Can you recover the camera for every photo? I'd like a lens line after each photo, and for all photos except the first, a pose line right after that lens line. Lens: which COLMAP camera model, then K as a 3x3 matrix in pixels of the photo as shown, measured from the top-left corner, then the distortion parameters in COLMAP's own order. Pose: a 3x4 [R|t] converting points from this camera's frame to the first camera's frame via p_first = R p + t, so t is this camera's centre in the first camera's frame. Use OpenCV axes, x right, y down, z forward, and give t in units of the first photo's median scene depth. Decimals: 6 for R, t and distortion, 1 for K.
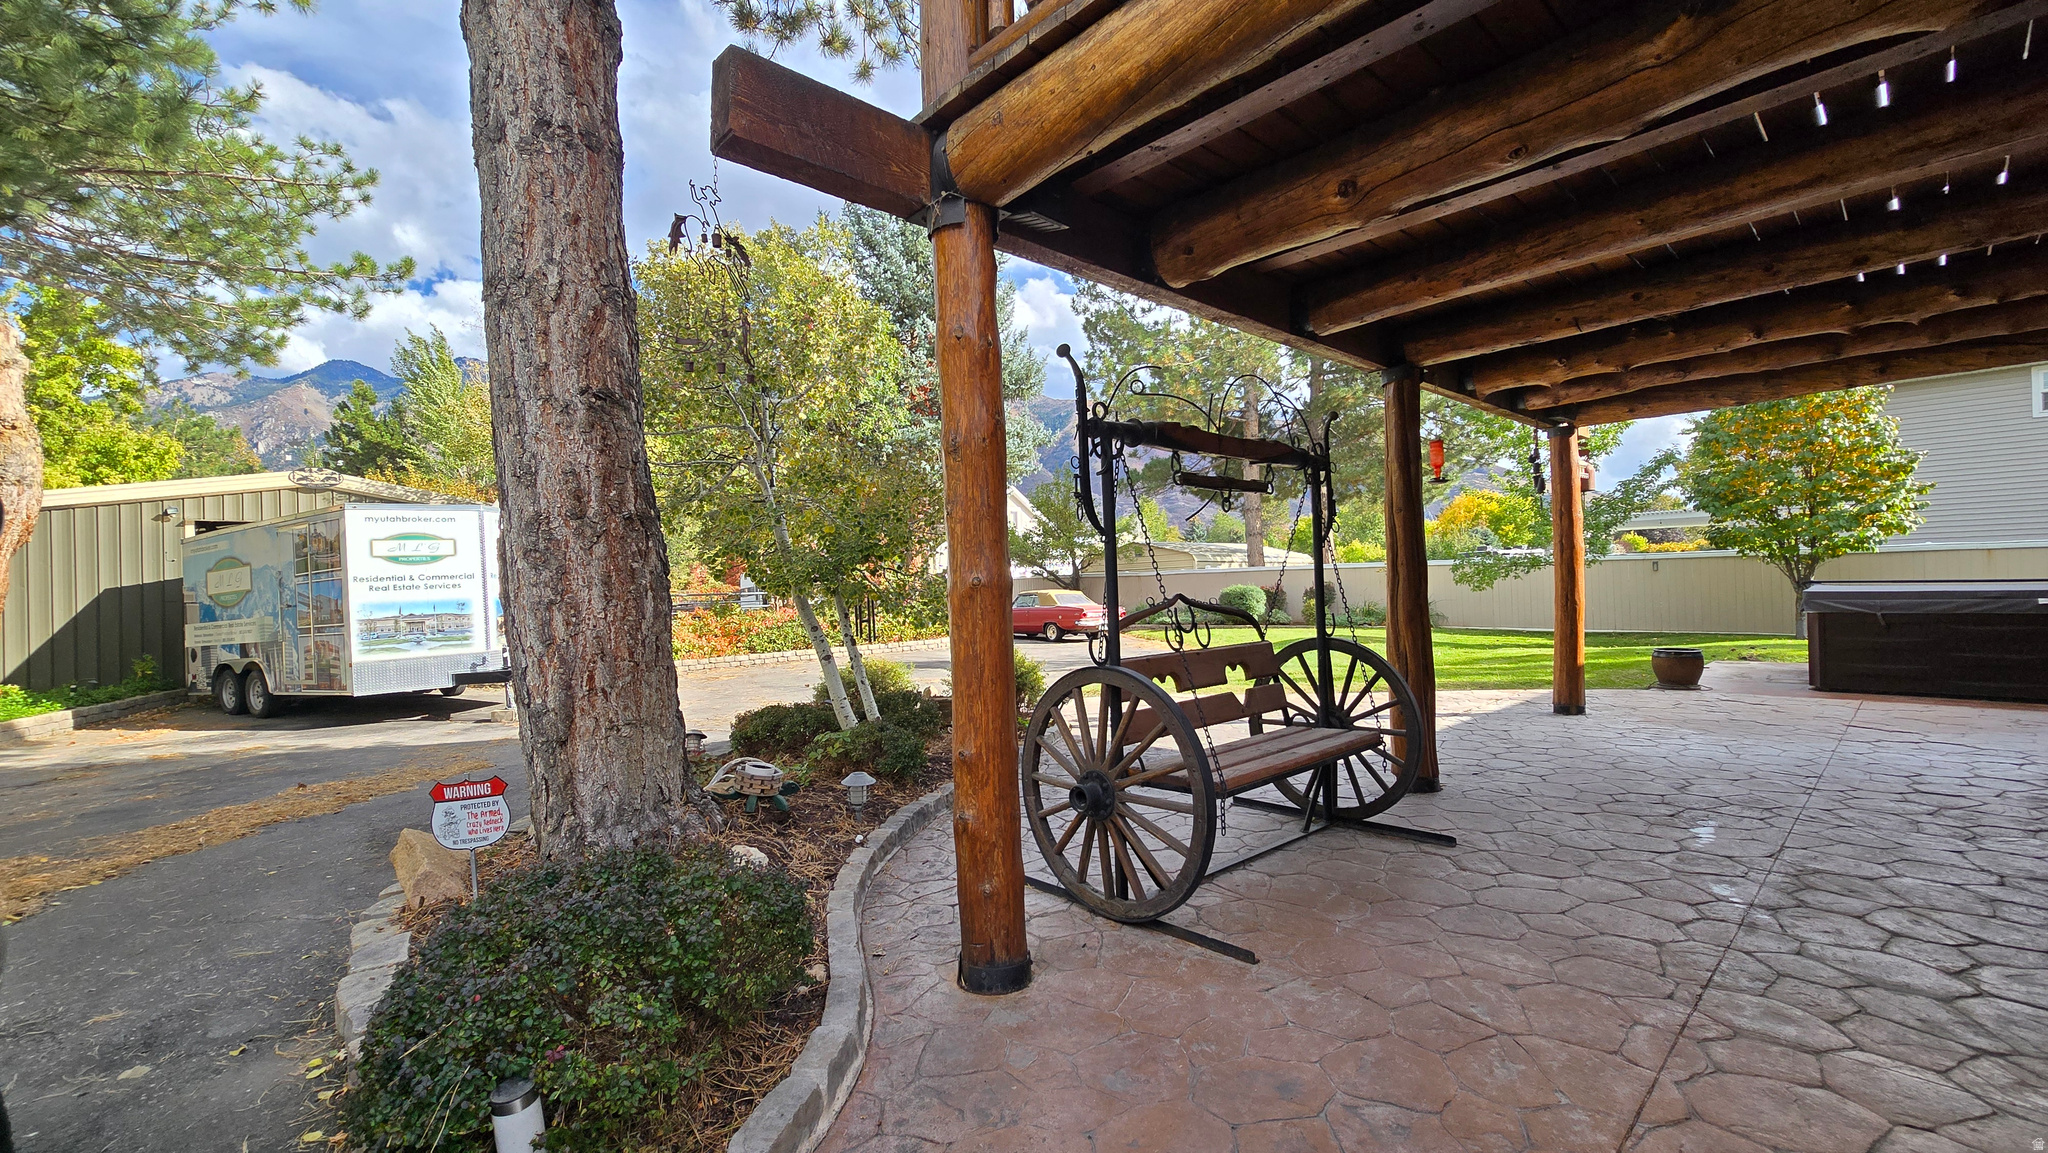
lens RADIAL K [[838.5, 0, 1017.6], [0, 838.5, 575.7], [0, 0, 1]] dist [-0.001679, -0.000165]
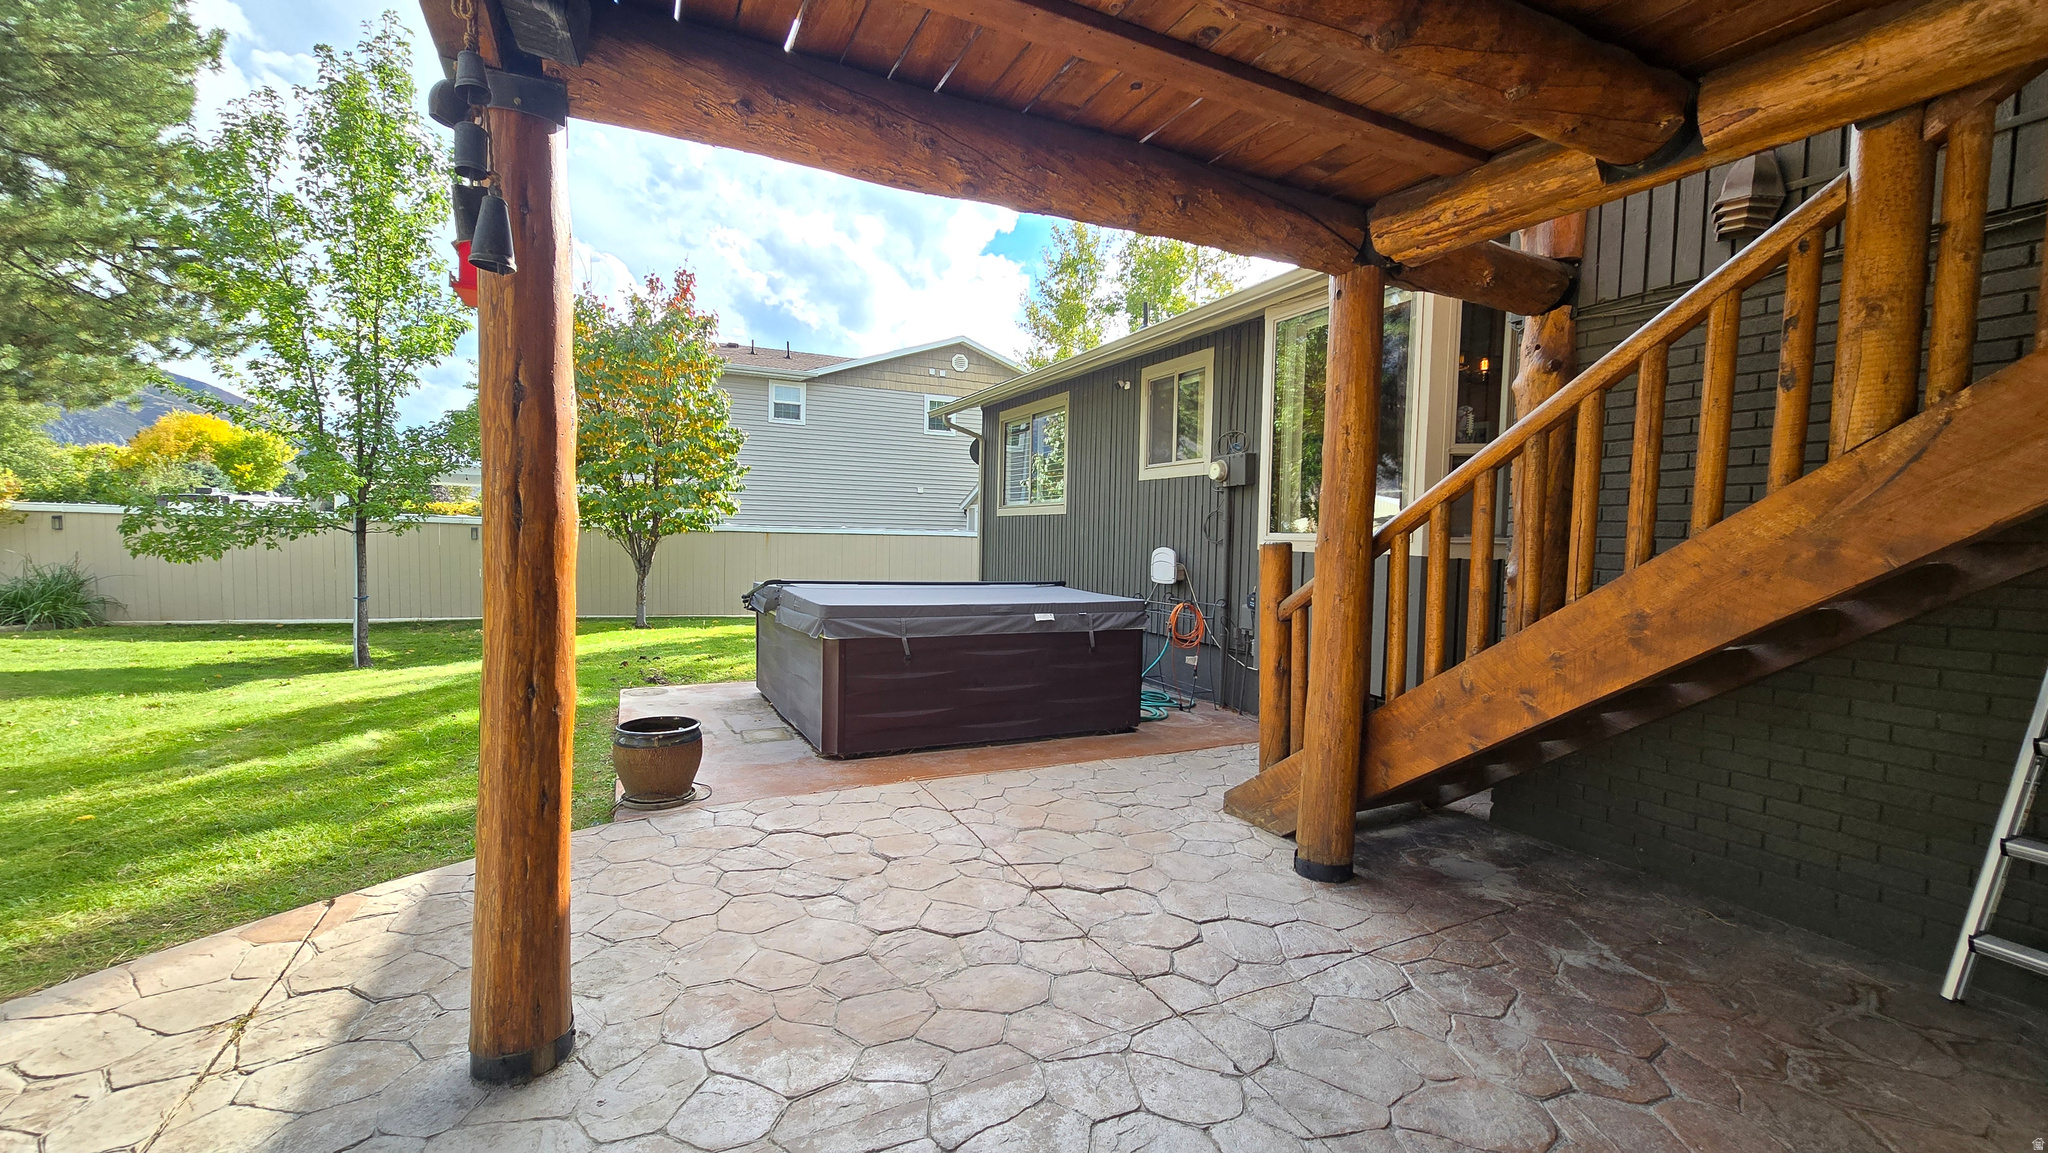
lens RADIAL K [[838.5, 0, 1017.3], [0, 838.5, 575.4], [0, 0, 1]] dist [-0.001679, -0.000165]
pose [[0.289129, -0.005577, 0.957274, 0.199893], [-0.043502, 0.998873, 0.018958, -0.011081], [-0.956301, -0.047124, 0.288560, 0.354477]]
